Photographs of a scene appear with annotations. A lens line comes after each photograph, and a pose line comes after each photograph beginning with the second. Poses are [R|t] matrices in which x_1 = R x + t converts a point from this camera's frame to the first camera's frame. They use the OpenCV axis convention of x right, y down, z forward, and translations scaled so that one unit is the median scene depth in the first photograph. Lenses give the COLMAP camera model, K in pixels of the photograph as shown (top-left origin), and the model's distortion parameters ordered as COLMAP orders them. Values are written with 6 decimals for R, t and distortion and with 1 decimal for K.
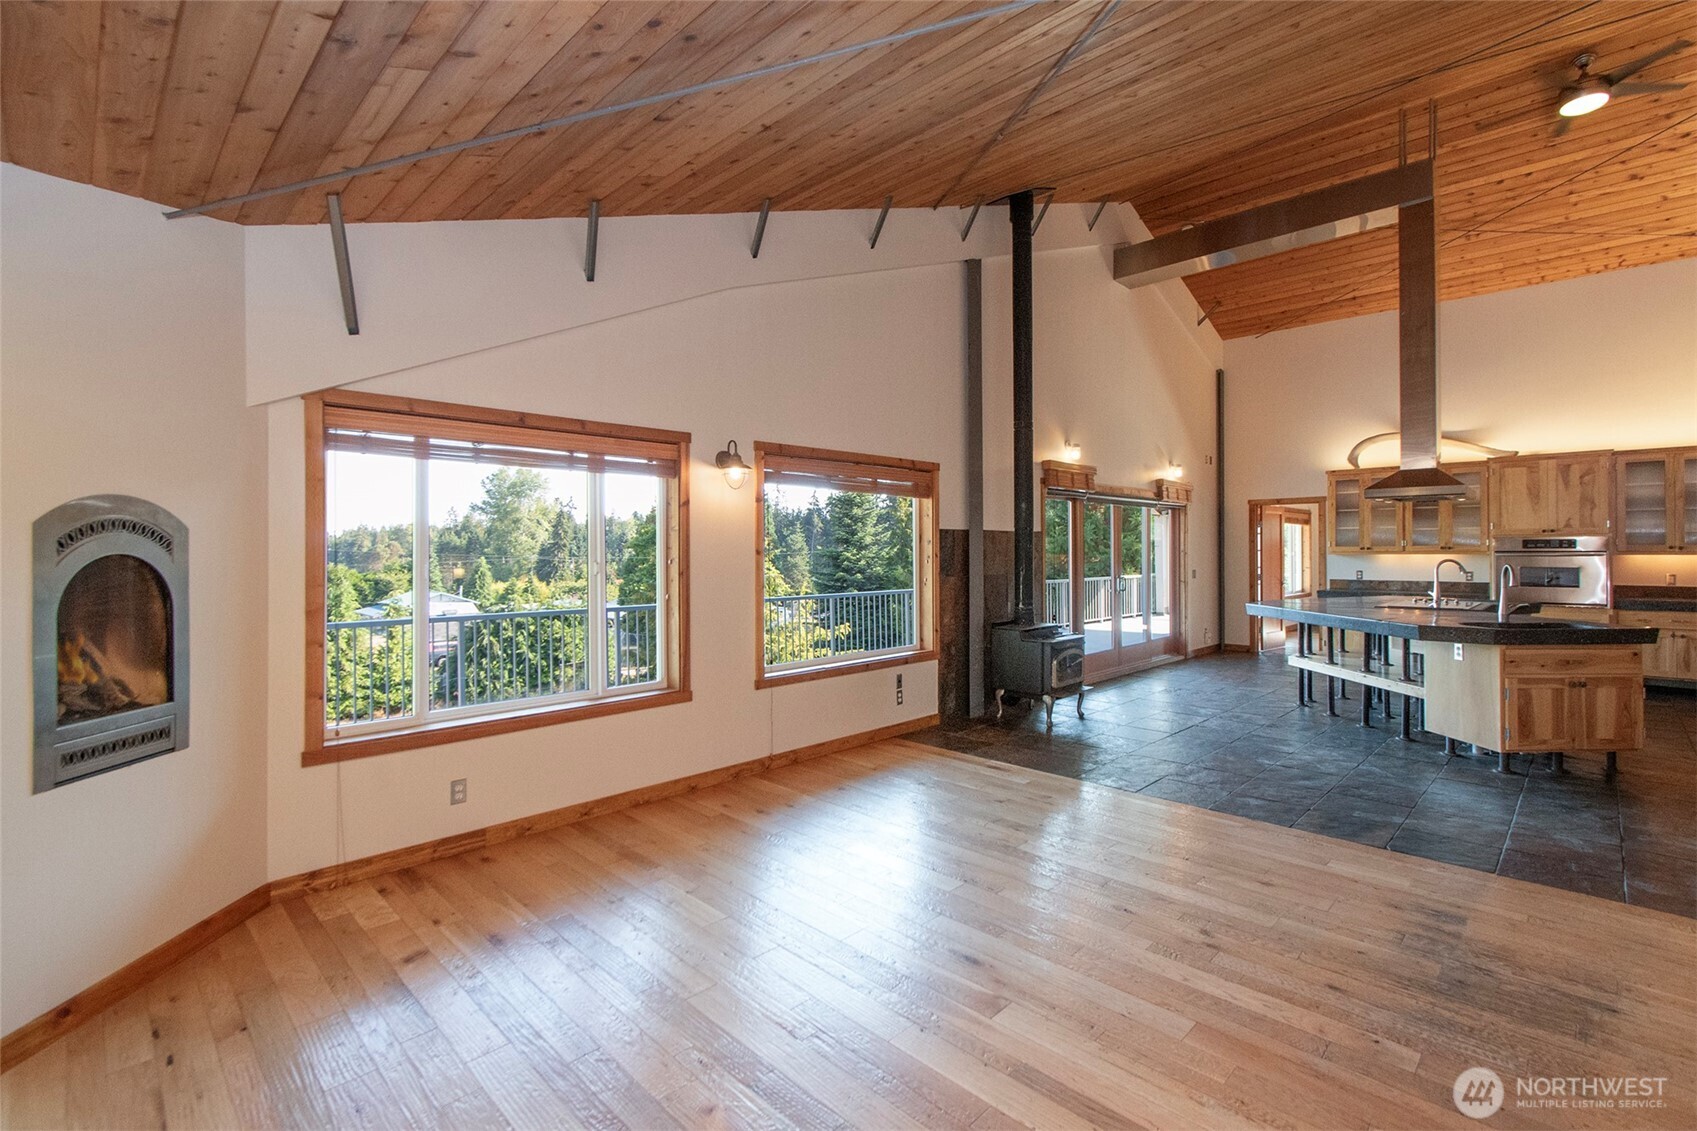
lens RADIAL K [[754.9, 0, 849.0], [0, 754.9, 552.1], [0, 0, 1]] dist [0.002050, 0.000750]
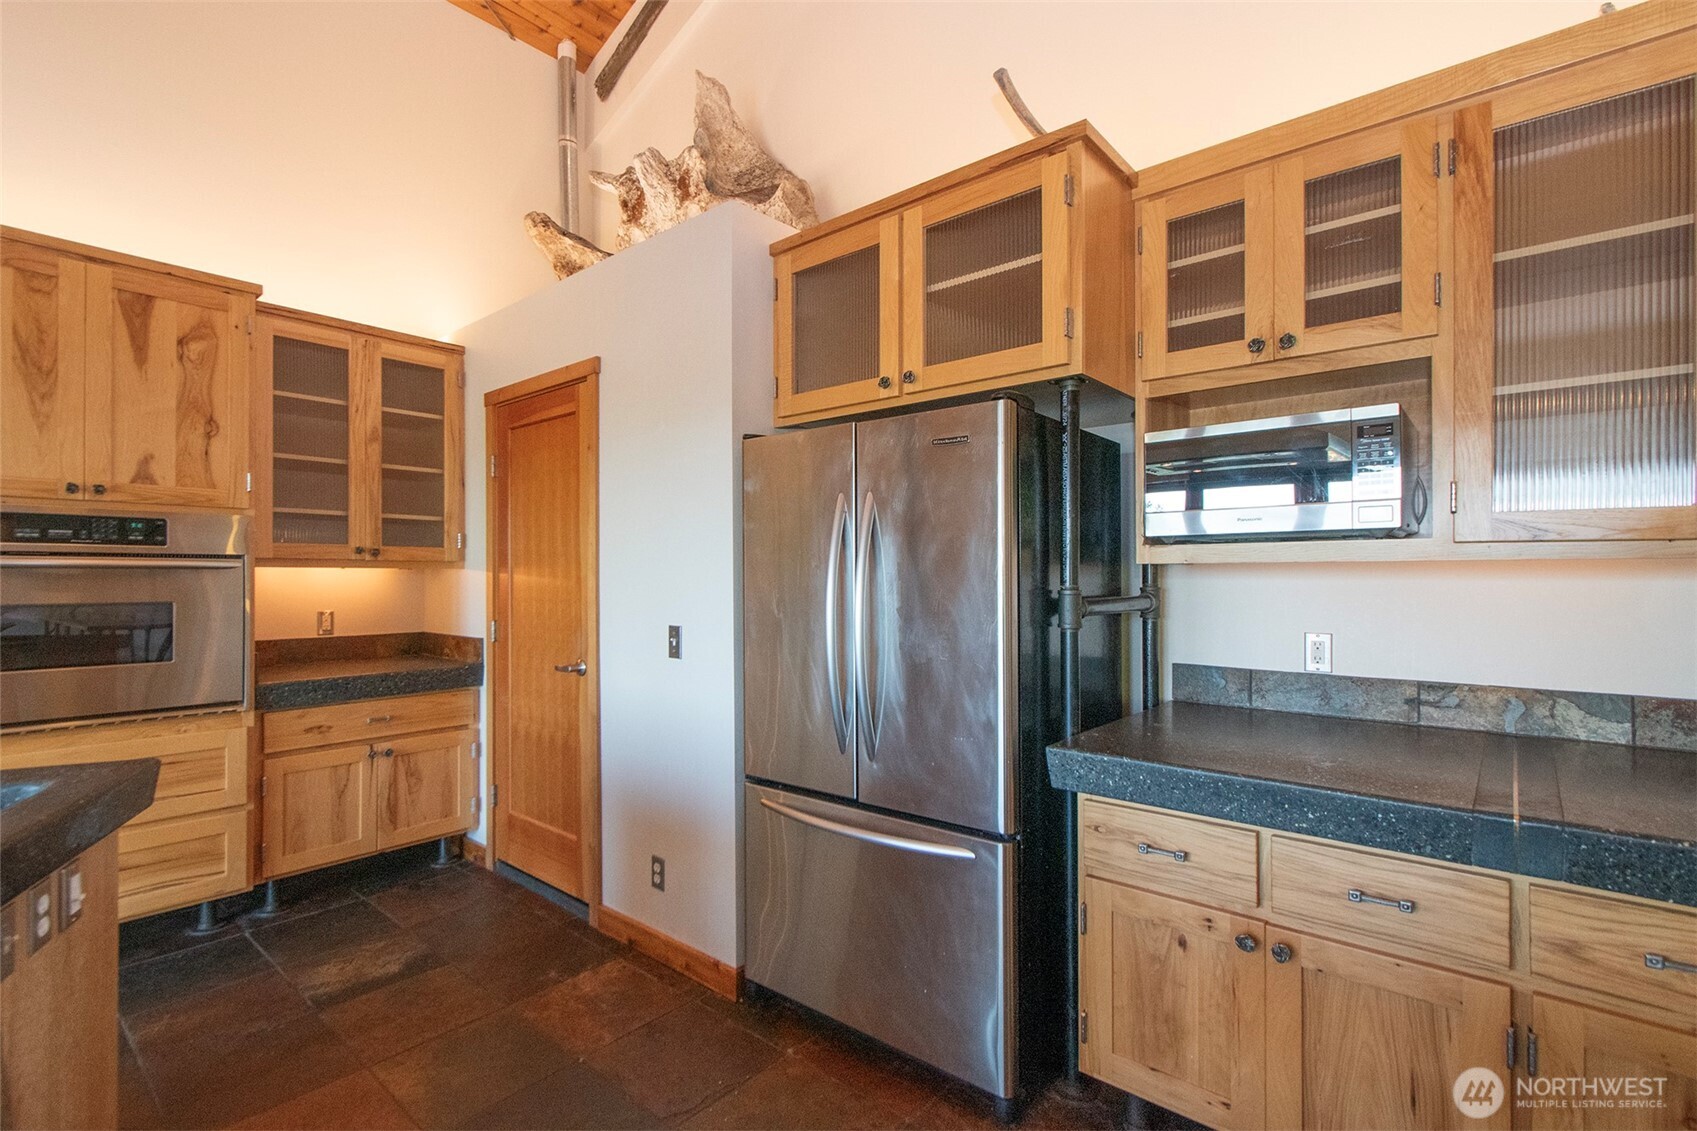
lens RADIAL K [[754.9, 0, 806.2], [0, 754.9, 574.0], [0, 0, 1]] dist [0.002050, 0.000750]
pose [[-0.030859, 0.009789, 0.999476, 0.519688], [0.001443, 0.999951, -0.009749, 0.009375], [-0.999523, 0.001141, -0.030872, 0.613649]]
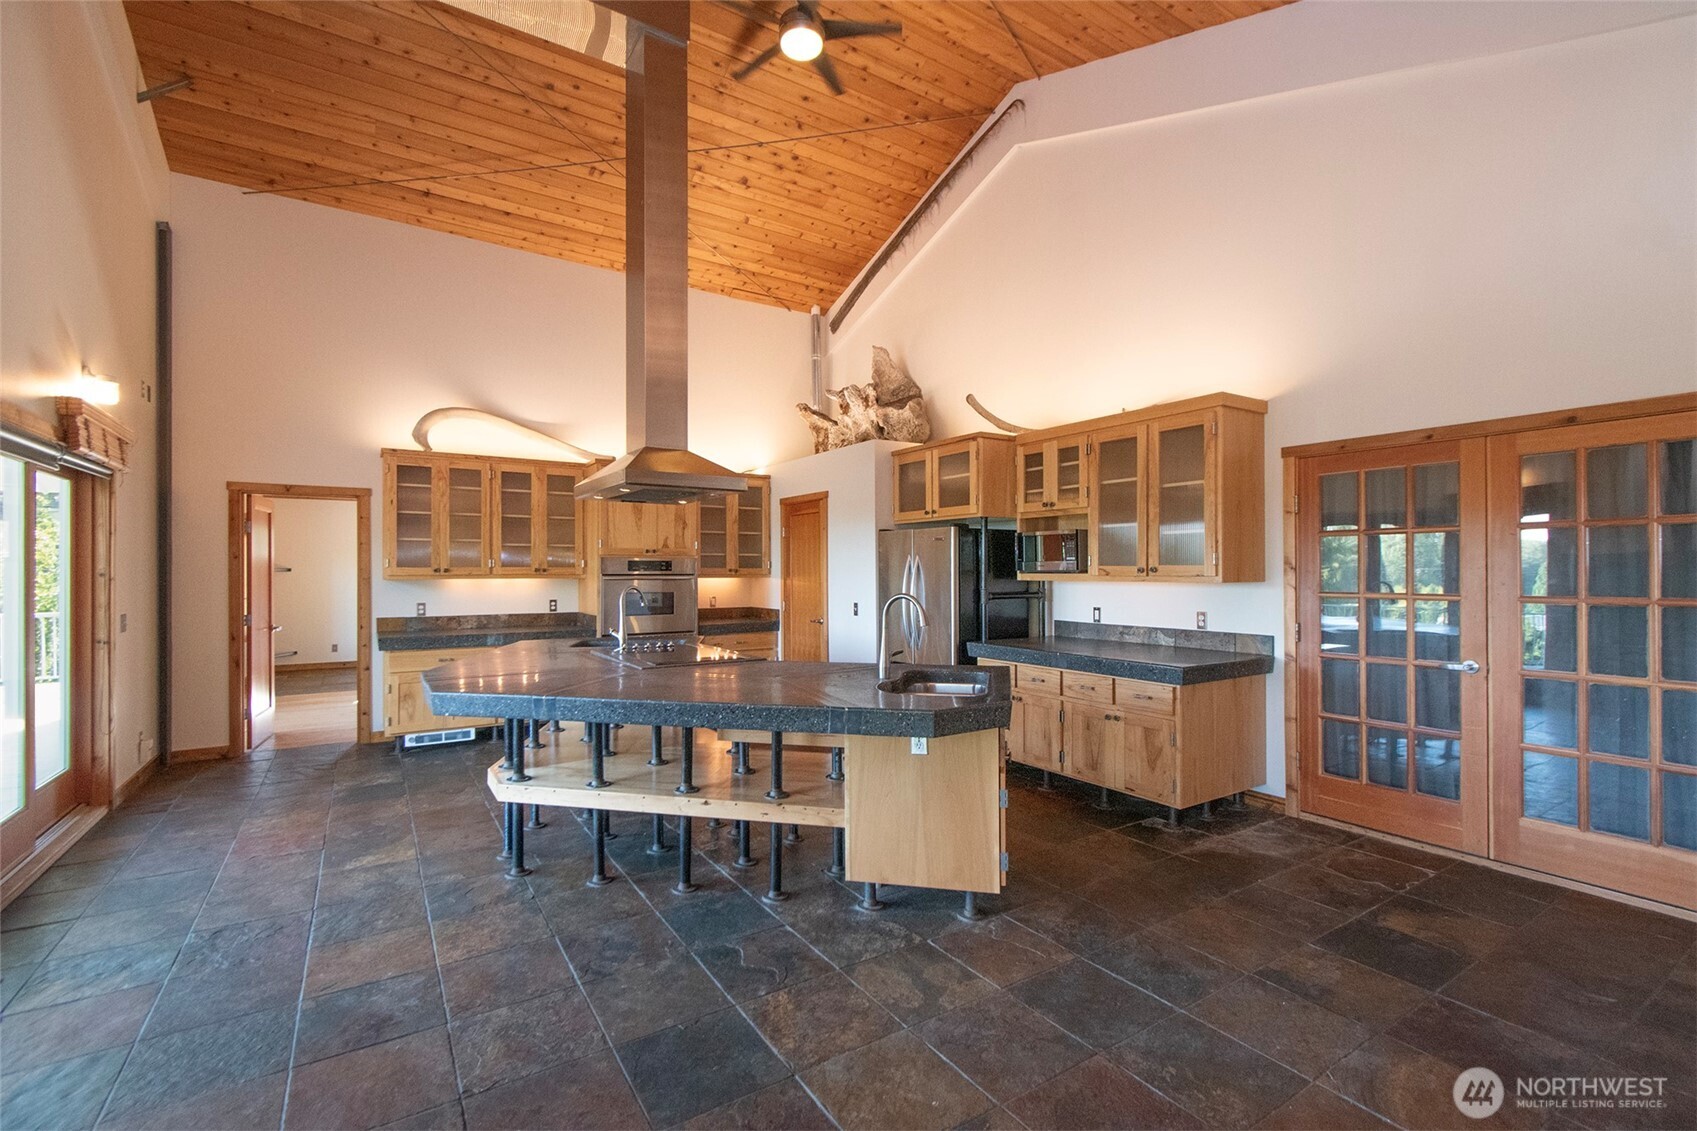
lens RADIAL K [[754.9, 0, 853.2], [0, 754.9, 573.7], [0, 0, 1]] dist [0.002050, 0.000750]
pose [[0.228575, 0.001802, 0.973525, 0.109923], [0.001021, 0.999997, -0.002091, -0.000219], [-0.973526, 0.001472, 0.228573, 0.493816]]
